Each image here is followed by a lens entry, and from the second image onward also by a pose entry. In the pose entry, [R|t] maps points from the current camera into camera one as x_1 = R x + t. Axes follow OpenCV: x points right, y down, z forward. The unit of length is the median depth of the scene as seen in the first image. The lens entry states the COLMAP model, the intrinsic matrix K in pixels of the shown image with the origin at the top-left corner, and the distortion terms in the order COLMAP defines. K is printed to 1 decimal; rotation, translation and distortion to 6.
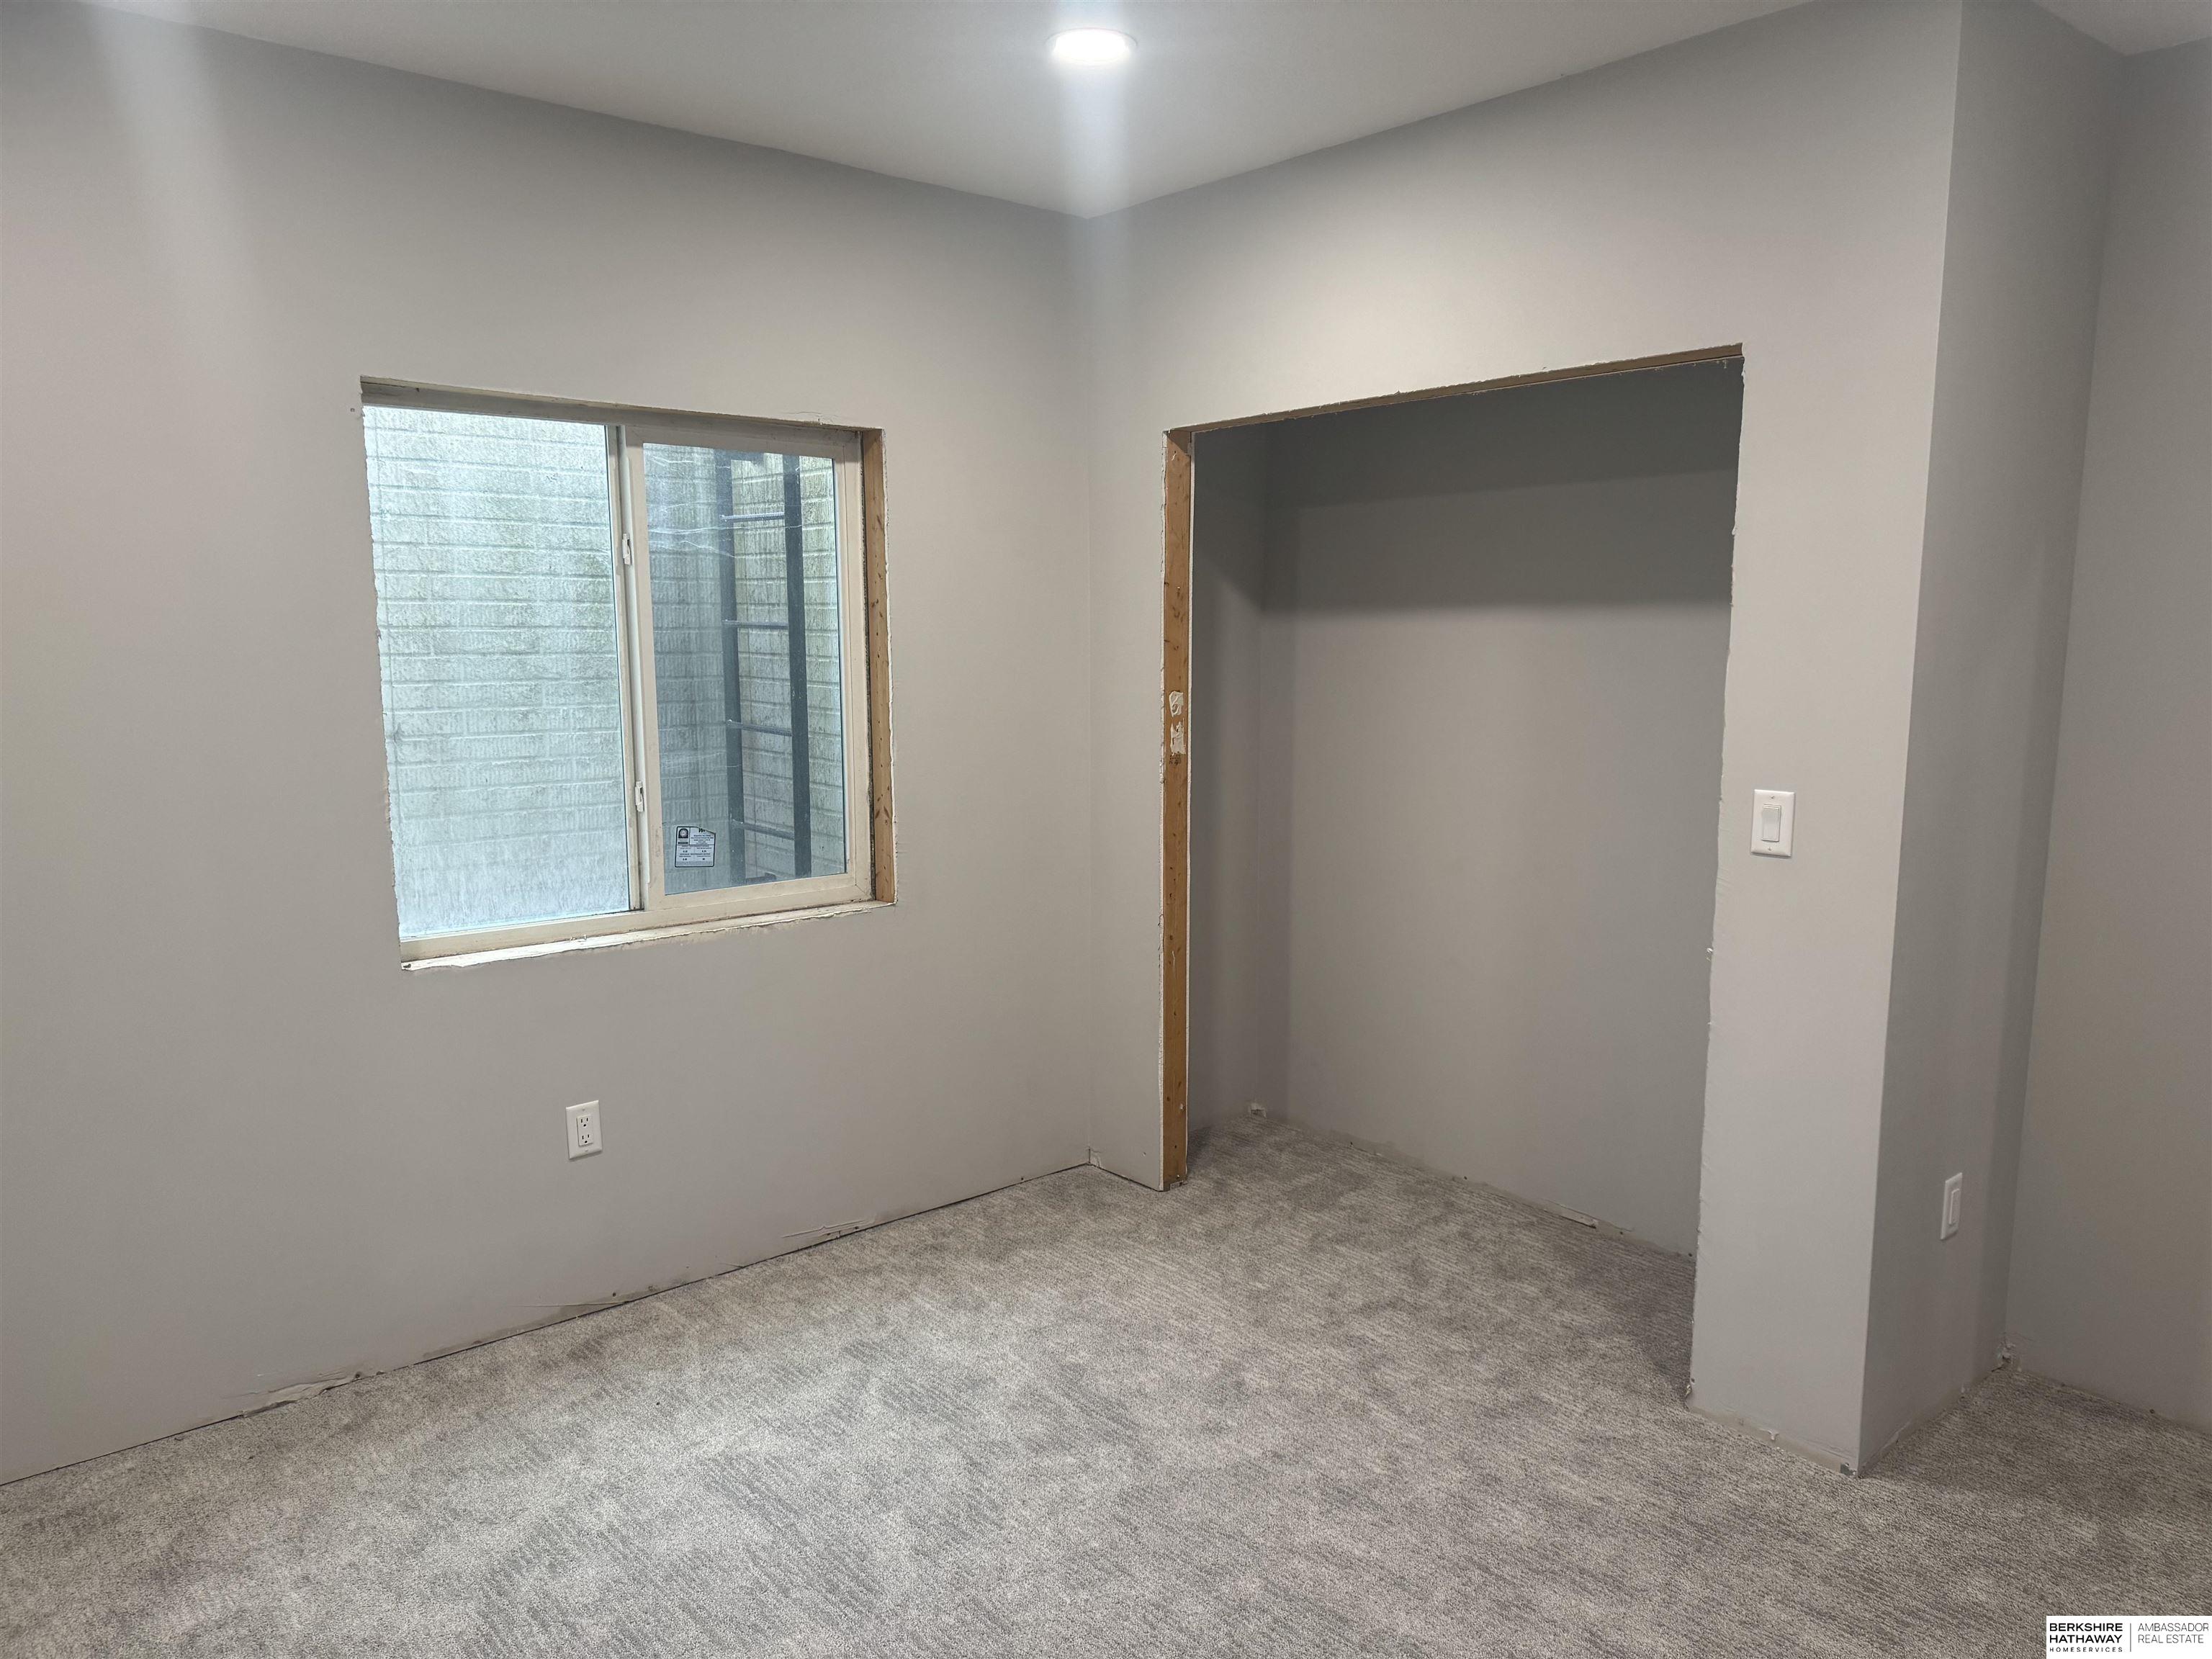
lens RADIAL K [[1529.9, 0, 1113.8], [0, 1529.9, 838.8], [0, 0, 1]] dist [0.029651, -0.020047]
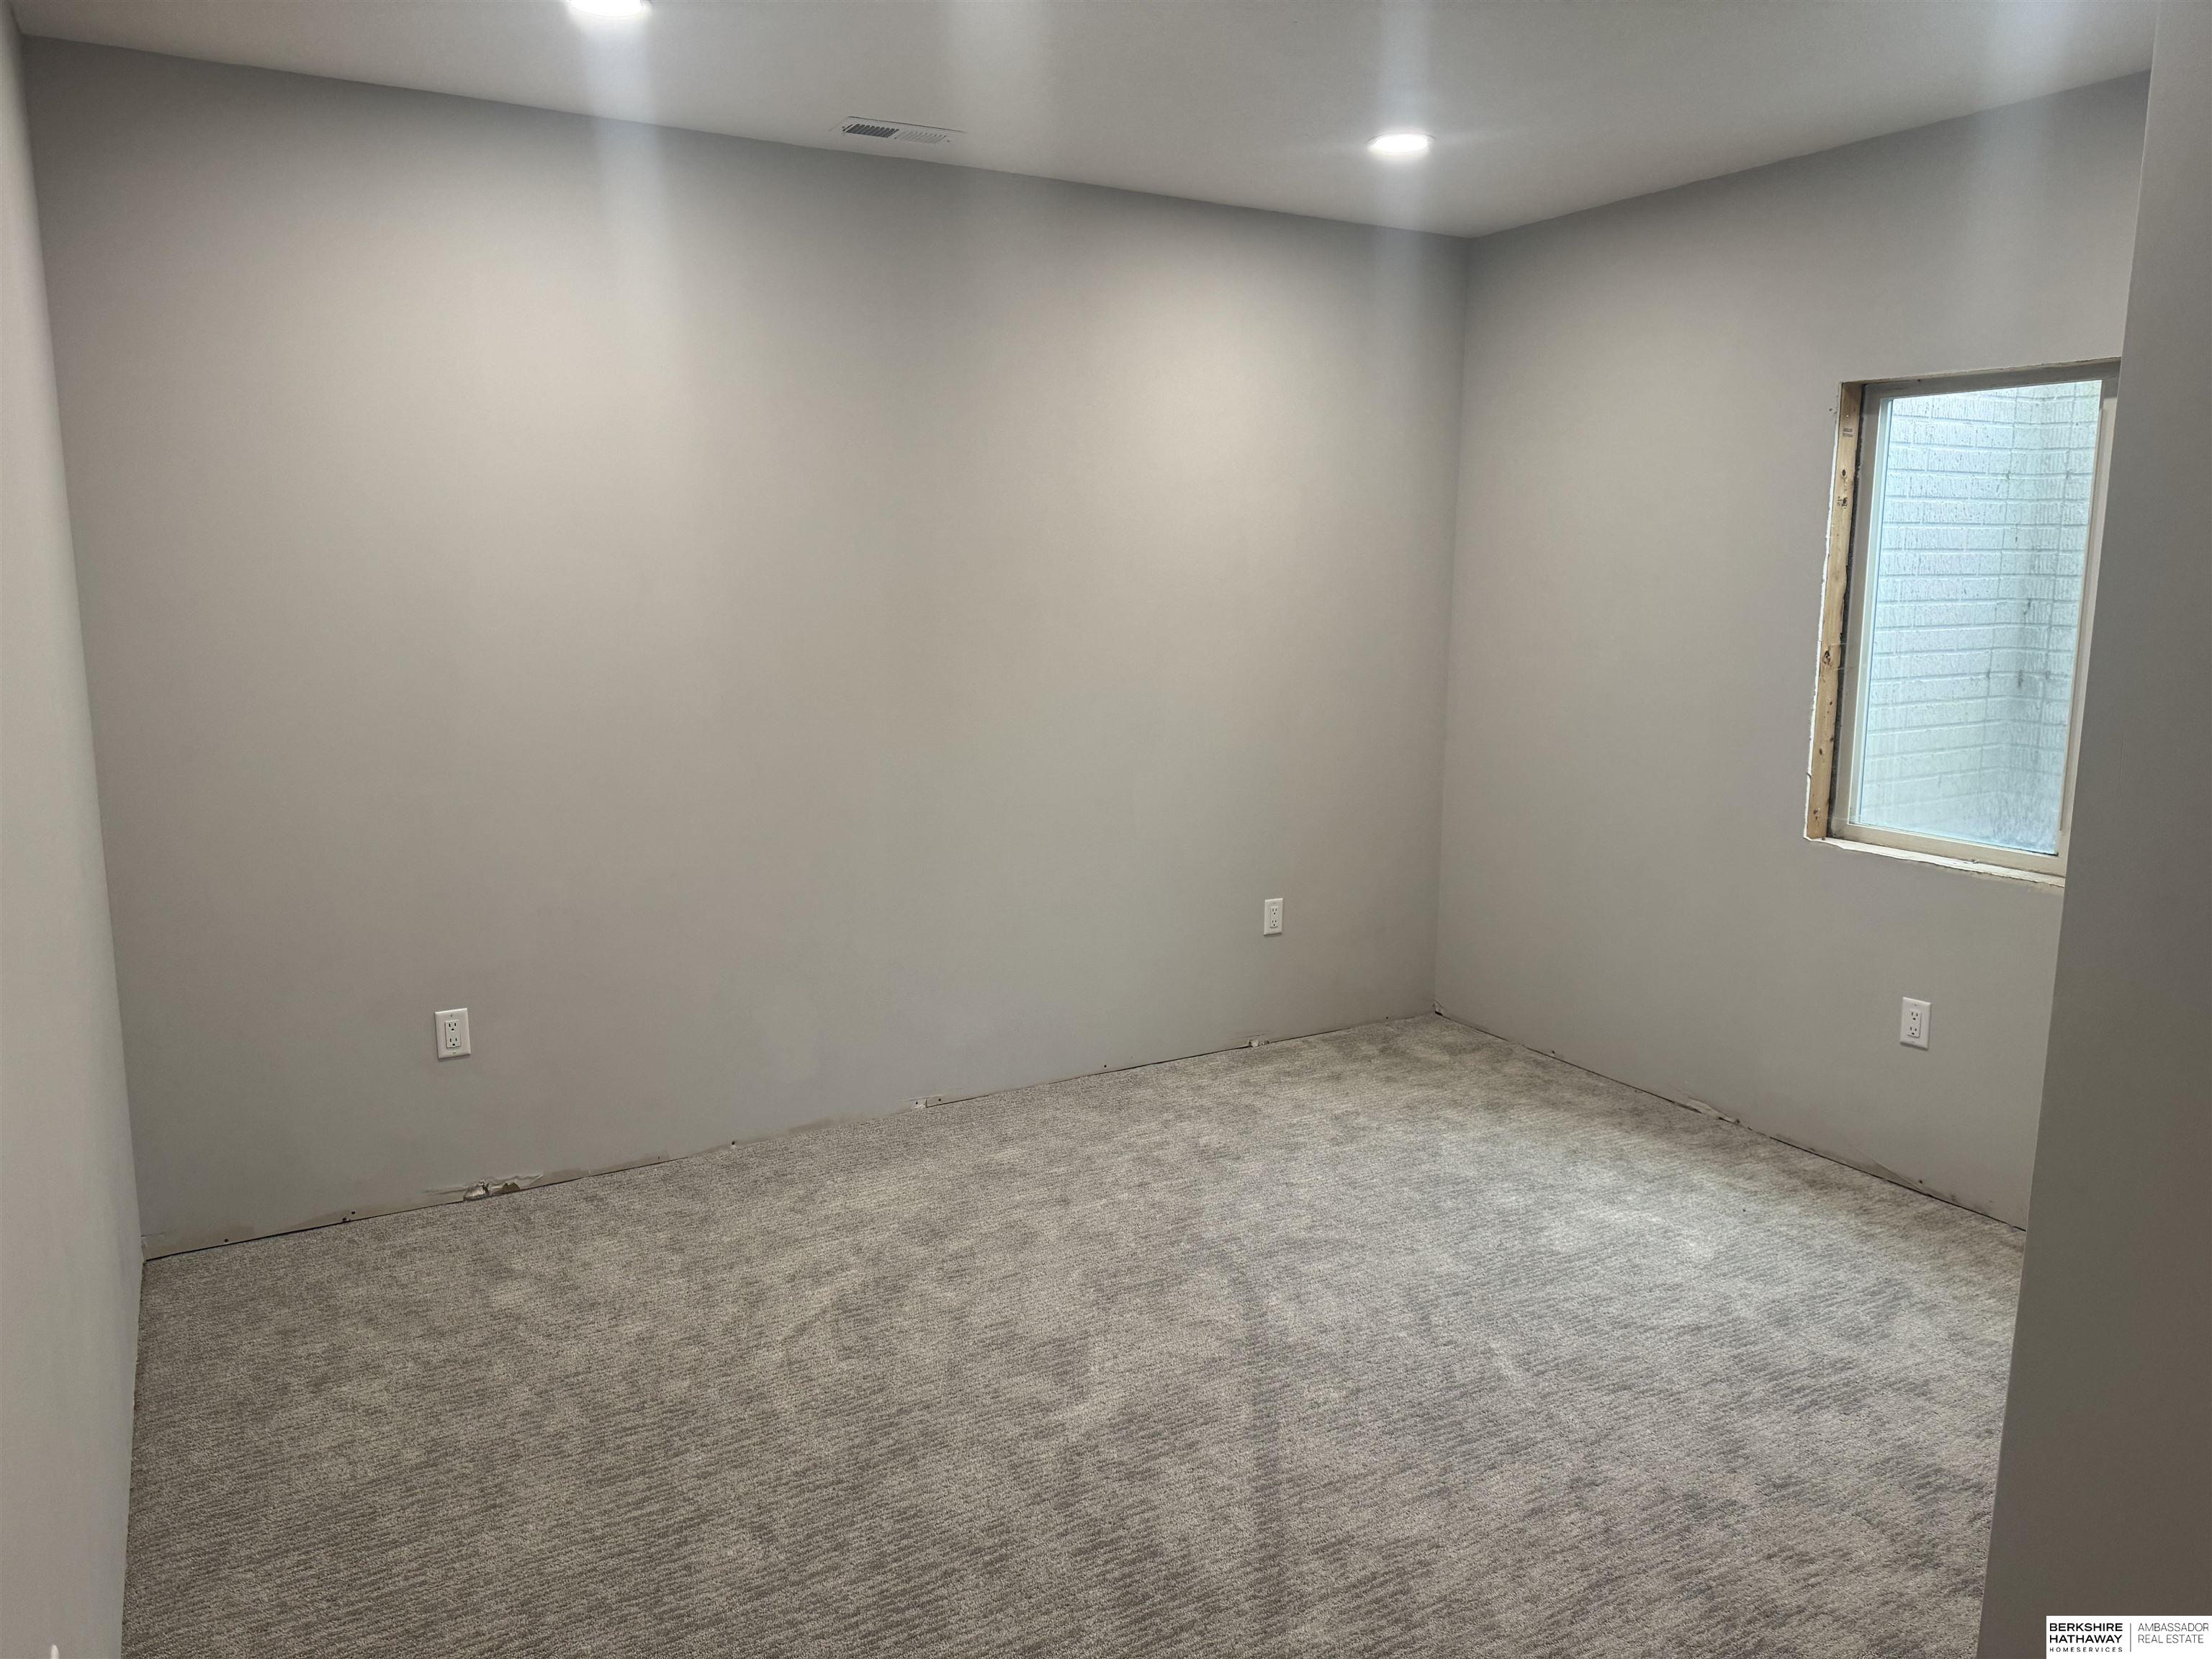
lens RADIAL K [[1529.9, 0, 1092.6], [0, 1529.9, 821.8], [0, 0, 1]] dist [0.029651, -0.020047]
pose [[-0.164449, 0.168820, -0.971832, 0.941080], [-0.135273, 0.972076, 0.191752, -0.101823], [0.977066, 0.162996, -0.137020, 0.611316]]
